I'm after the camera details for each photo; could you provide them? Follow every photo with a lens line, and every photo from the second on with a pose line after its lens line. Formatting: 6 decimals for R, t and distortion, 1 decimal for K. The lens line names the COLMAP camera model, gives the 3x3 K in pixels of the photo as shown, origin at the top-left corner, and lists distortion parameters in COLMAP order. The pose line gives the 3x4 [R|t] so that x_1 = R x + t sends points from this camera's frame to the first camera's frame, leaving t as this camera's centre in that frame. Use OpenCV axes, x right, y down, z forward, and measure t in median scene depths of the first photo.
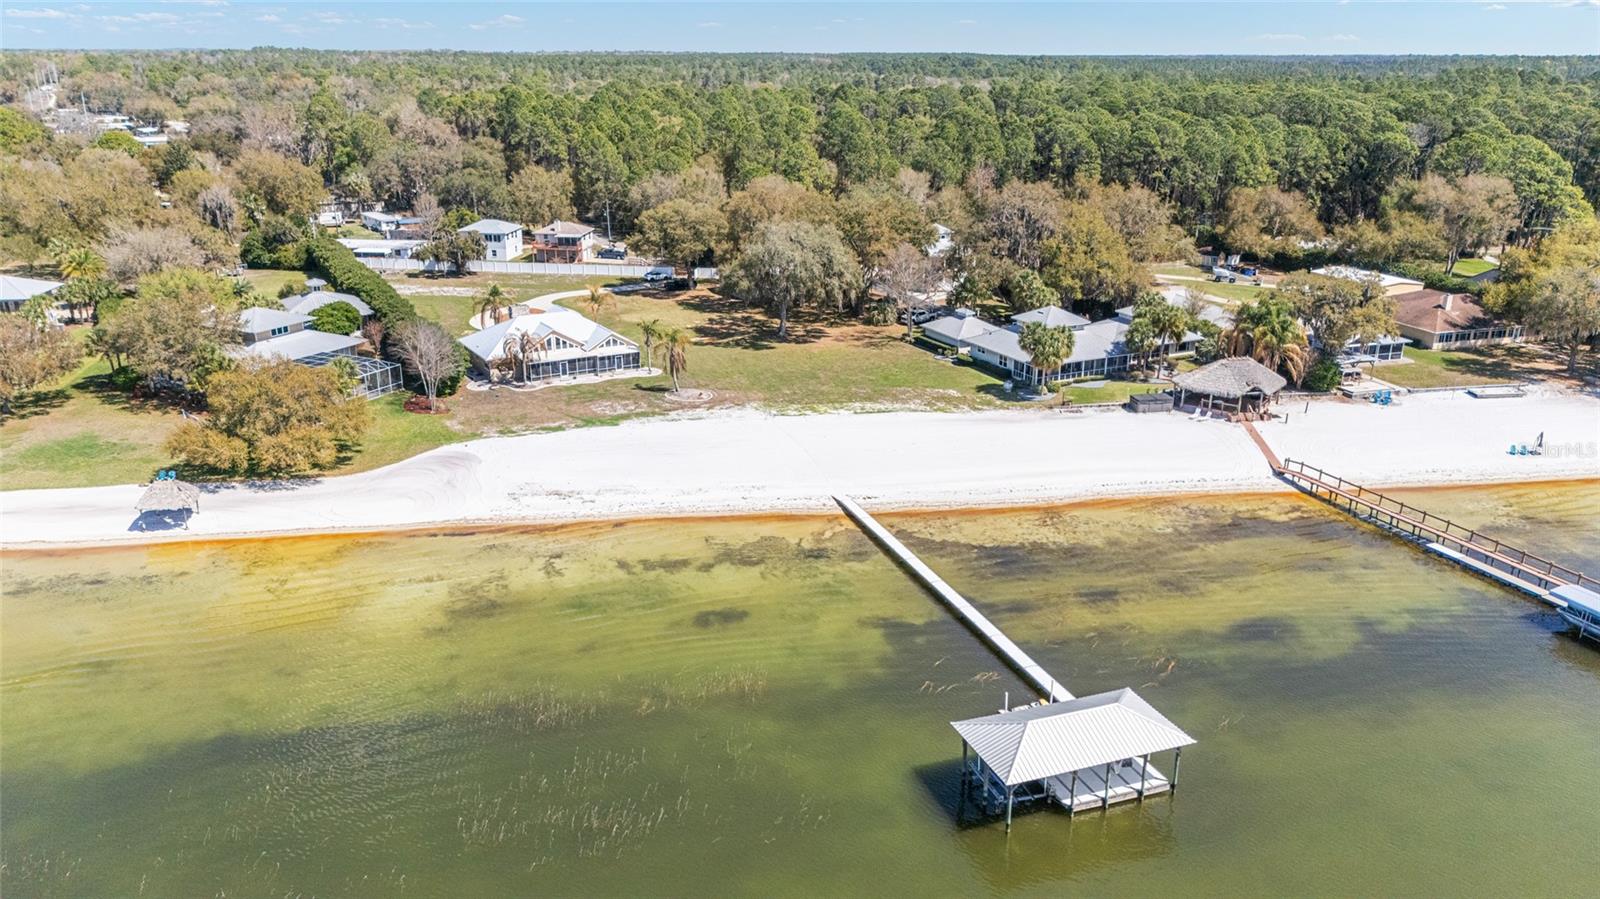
lens RADIAL K [[1161.1, 0, 800.0], [0, 1161.1, 449.5], [0, 0, 1]] dist [0.152029, -0.289205]
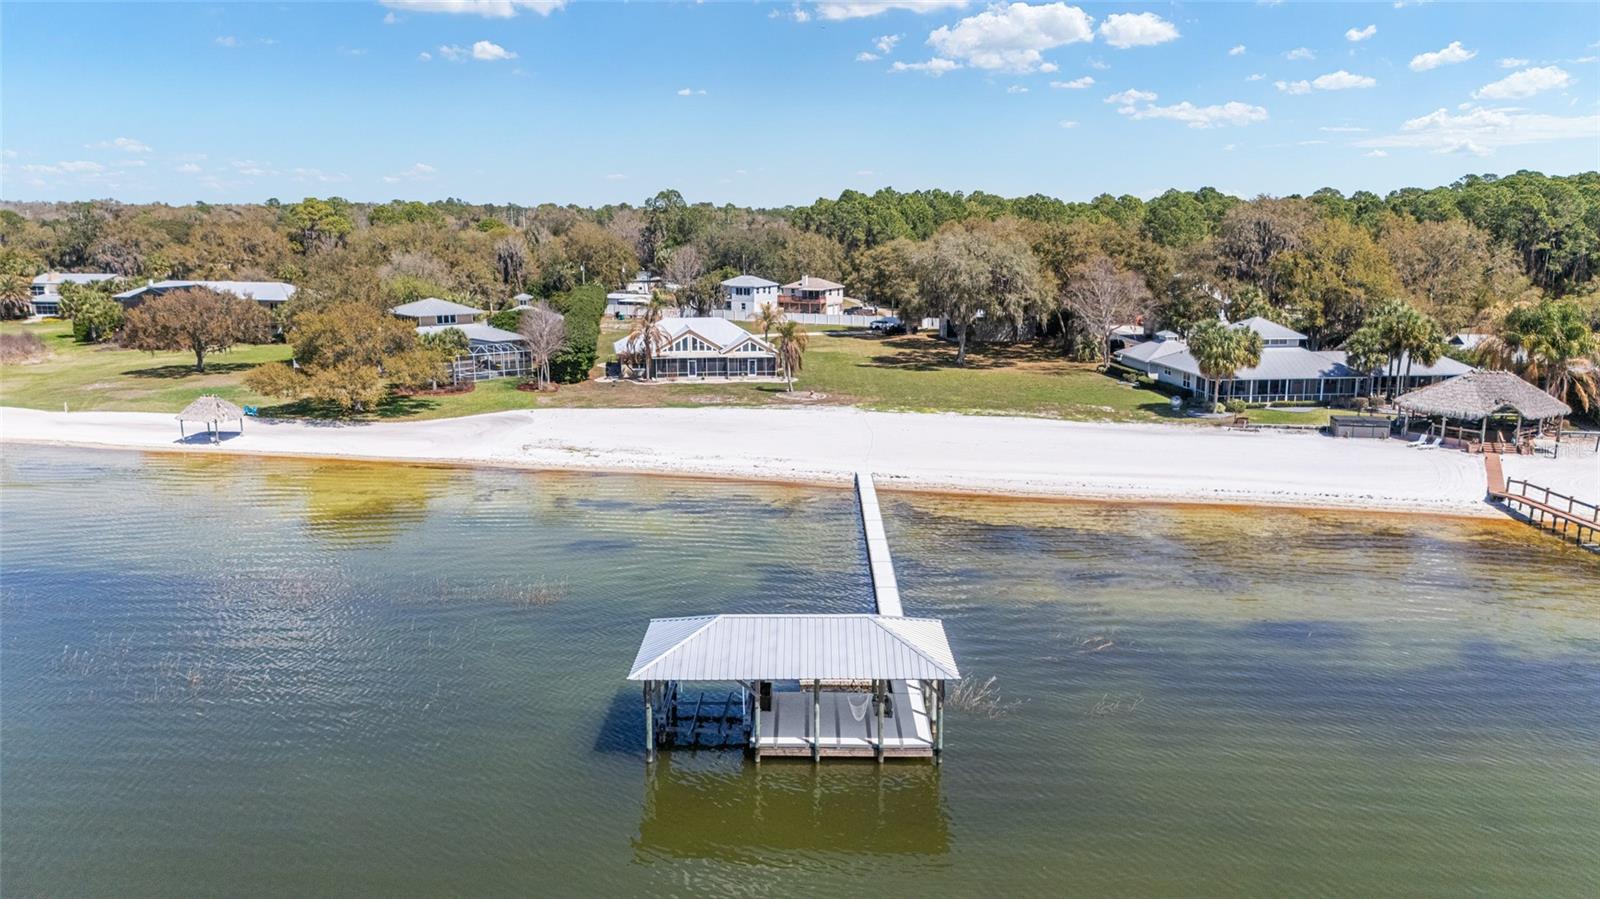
lens RADIAL K [[1164.4, 0, 803.6], [0, 1164.4, 450.9], [0, 0, 1]] dist [0.084861, -0.095598]
pose [[0.936200, 0.062274, -0.345908, 0.223573], [-0.107307, 0.987831, -0.112586, 0.098285], [0.334687, 0.142521, 0.931489, 0.170760]]
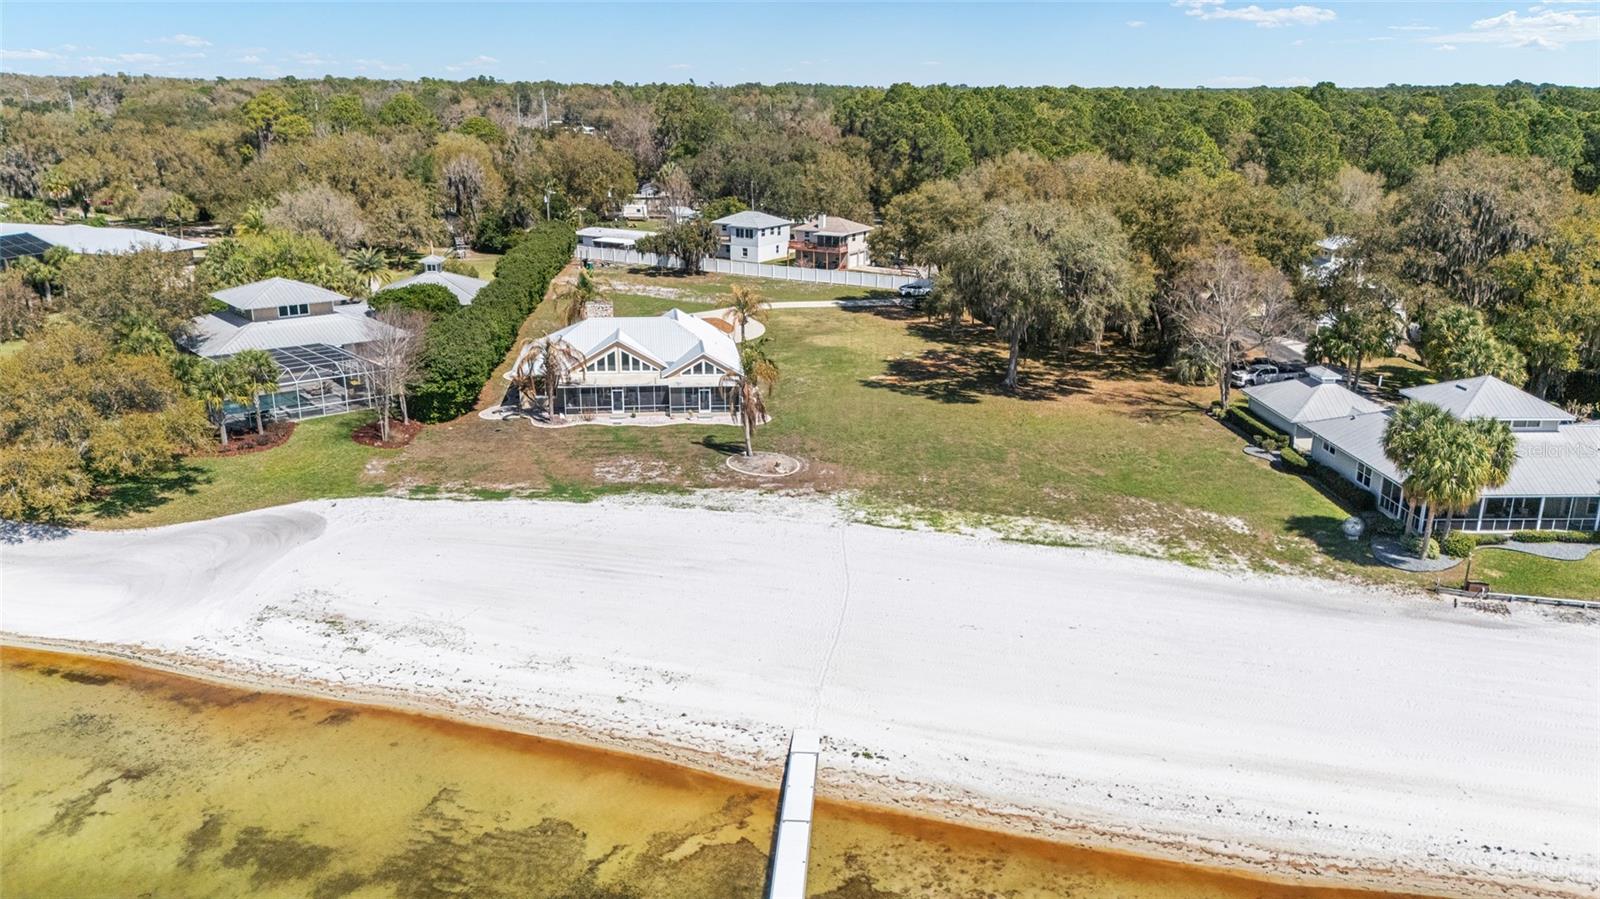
lens RADIAL K [[1164.4, 0, 803.6], [0, 1164.4, 450.9], [0, 0, 1]] dist [0.084861, -0.095598]
pose [[0.915638, 0.120433, -0.383539, 0.155749], [-0.132504, 0.991169, -0.005099, -0.054058], [0.379538, 0.055489, 0.923511, 0.459184]]
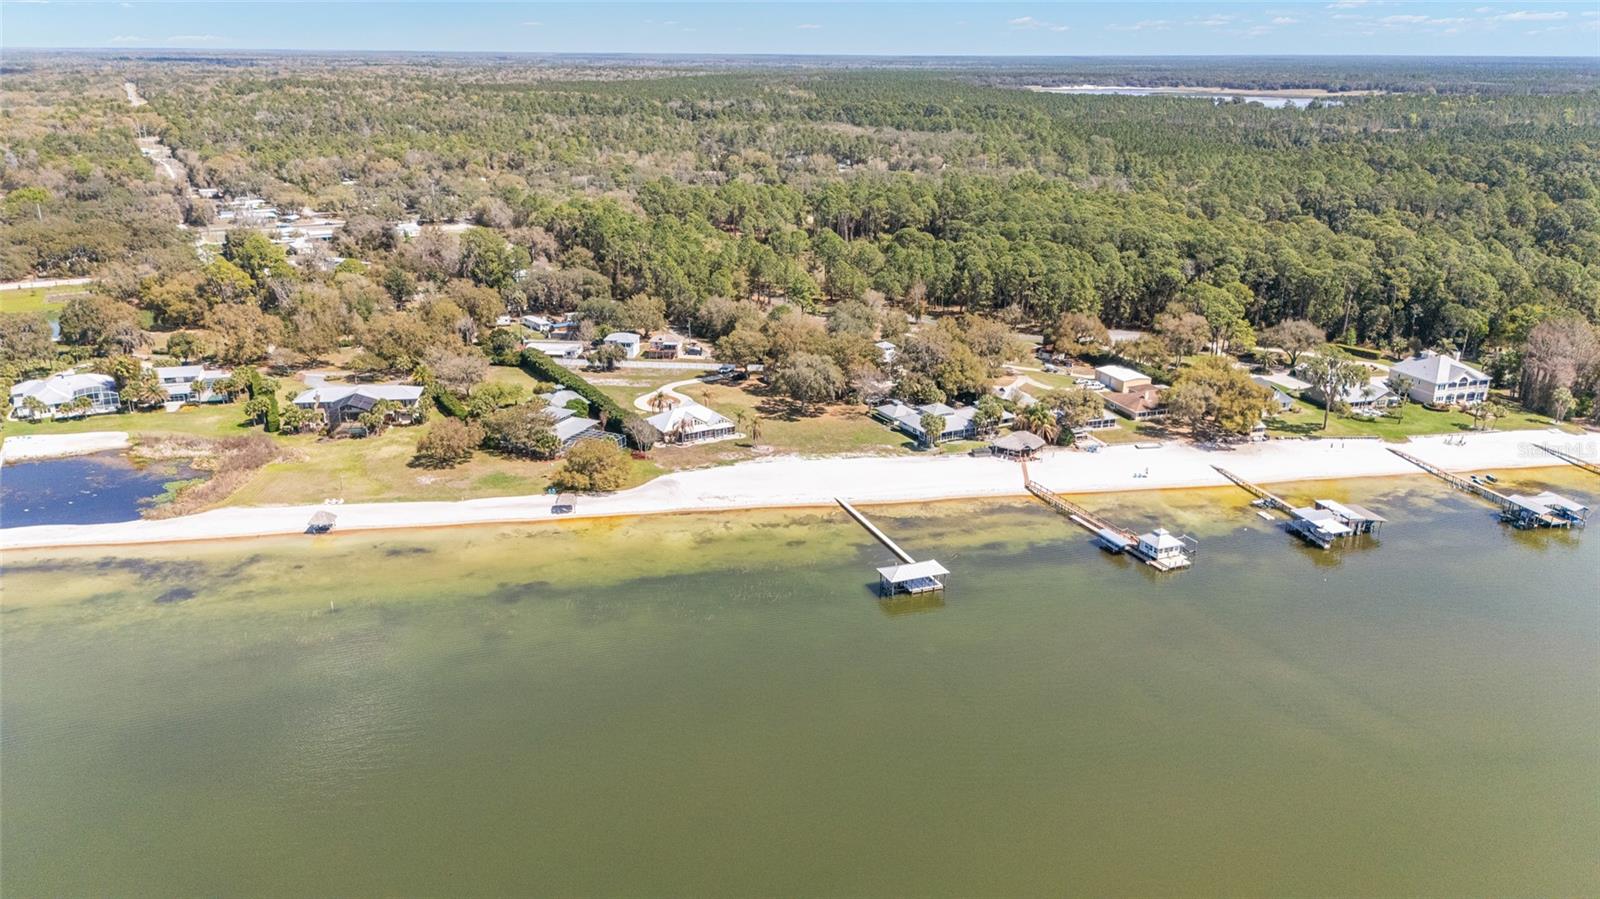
lens RADIAL K [[1161.1, 0, 800.0], [0, 1161.1, 449.5], [0, 0, 1]] dist [0.152029, -0.289205]
pose [[0.999771, -0.005345, 0.020713, -0.072579], [0.005282, 0.999981, 0.003094, -0.052596], [-0.020729, -0.002984, 0.999781, -1.089533]]
